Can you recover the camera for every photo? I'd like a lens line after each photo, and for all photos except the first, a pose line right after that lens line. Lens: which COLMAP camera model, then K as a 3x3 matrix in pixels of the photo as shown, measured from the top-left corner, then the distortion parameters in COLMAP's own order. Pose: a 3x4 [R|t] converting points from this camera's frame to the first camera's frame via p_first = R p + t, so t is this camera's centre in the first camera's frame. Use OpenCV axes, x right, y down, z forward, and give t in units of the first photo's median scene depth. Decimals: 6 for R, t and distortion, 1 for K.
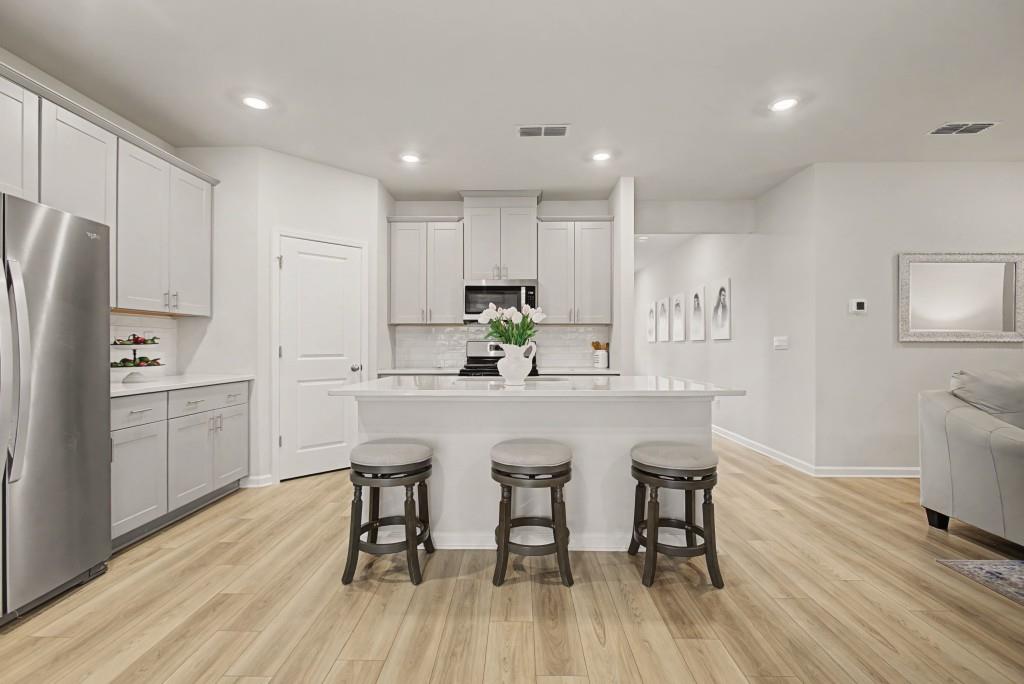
lens RADIAL K [[460.0, 0, 512.0], [0, 460.0, 342.0], [0, 0, 1]] dist [0.001614, 0.000516]
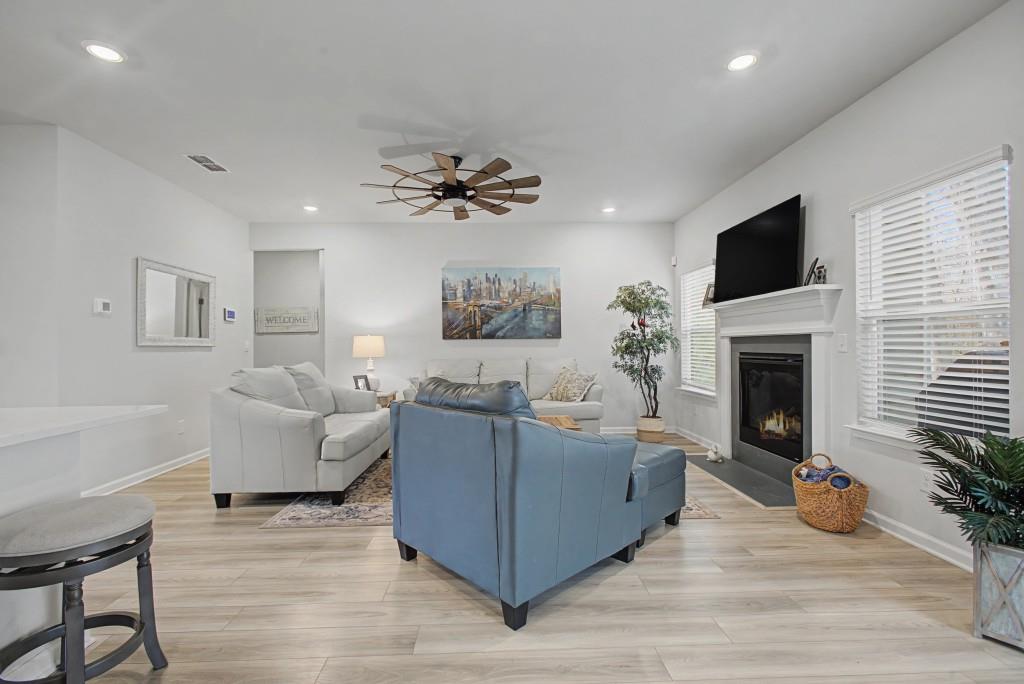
lens RADIAL K [[460.0, 0, 512.0], [0, 460.0, 342.0], [0, 0, 1]] dist [0.001614, 0.000516]
pose [[-0.064124, 0.005847, 0.997925, -0.231478], [-0.000278, 0.999983, -0.005877, -0.004147], [-0.997942, -0.000654, -0.064121, 0.297824]]
